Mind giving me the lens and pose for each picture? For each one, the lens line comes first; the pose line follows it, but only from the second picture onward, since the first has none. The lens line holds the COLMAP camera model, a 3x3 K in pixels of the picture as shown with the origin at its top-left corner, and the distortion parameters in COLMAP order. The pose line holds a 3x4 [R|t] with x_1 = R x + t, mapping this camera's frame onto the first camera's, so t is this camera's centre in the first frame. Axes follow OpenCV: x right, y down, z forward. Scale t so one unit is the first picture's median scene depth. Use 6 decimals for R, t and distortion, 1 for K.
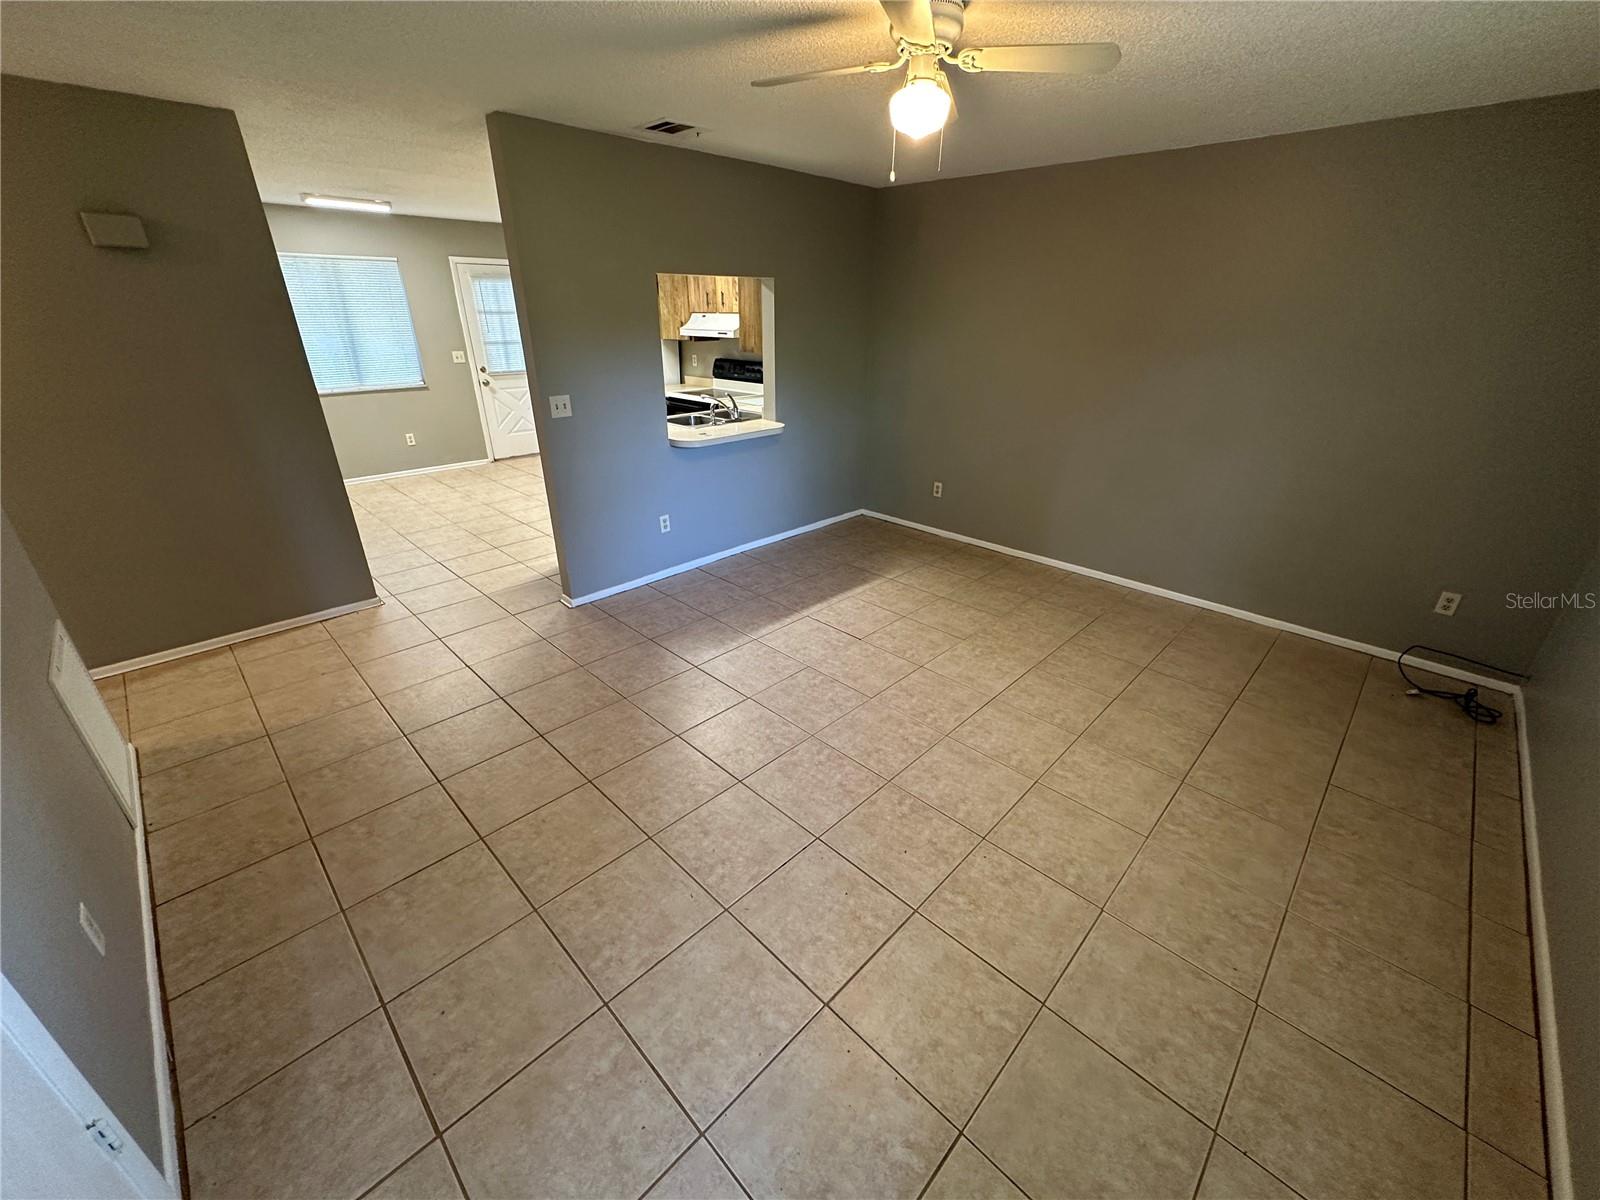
lens RADIAL K [[635.9, 0, 799.6], [0, 635.9, 601.5], [0, 0, 1]] dist [-0.001306, 0.000134]
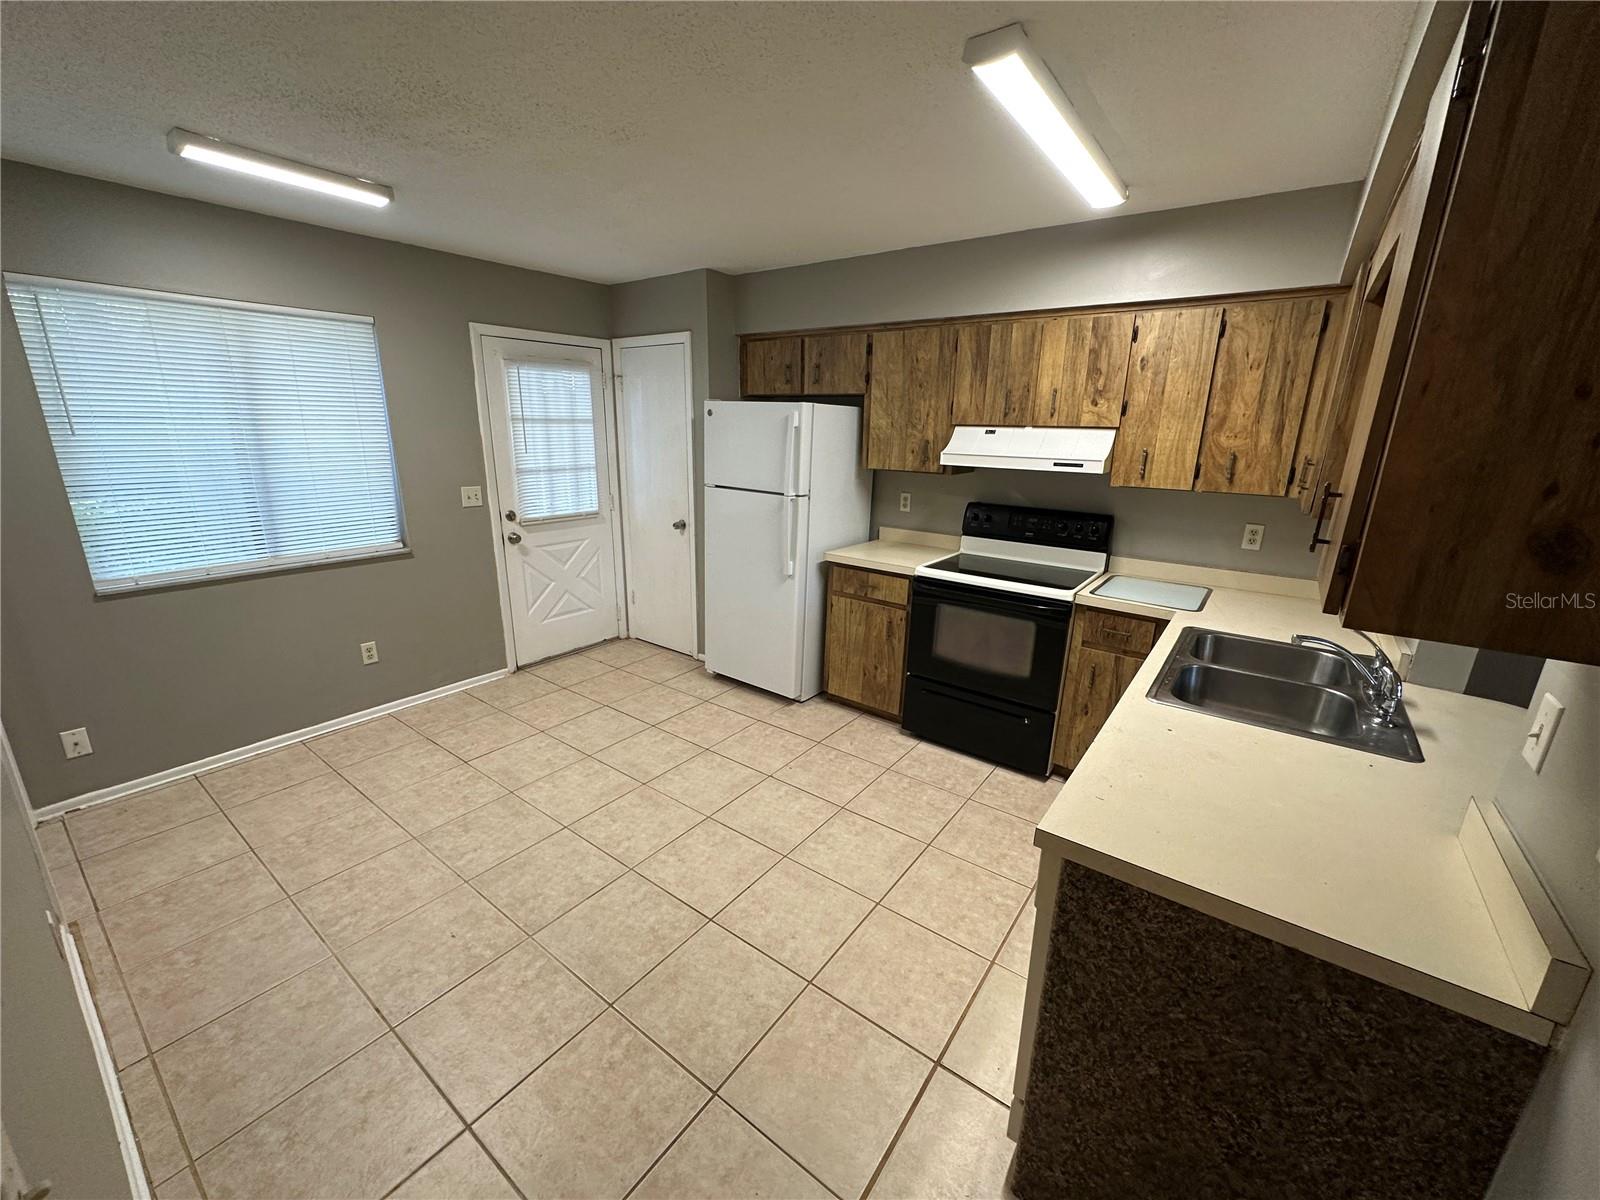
lens RADIAL K [[635.9, 0, 800.8], [0, 635.9, 600.1], [0, 0, 1]] dist [-0.001306, 0.000134]
pose [[0.990471, -0.023859, 0.135640, -0.569089], [0.044899, 0.987012, -0.154248, -0.343180], [-0.130198, 0.158868, 0.978677, 0.763210]]
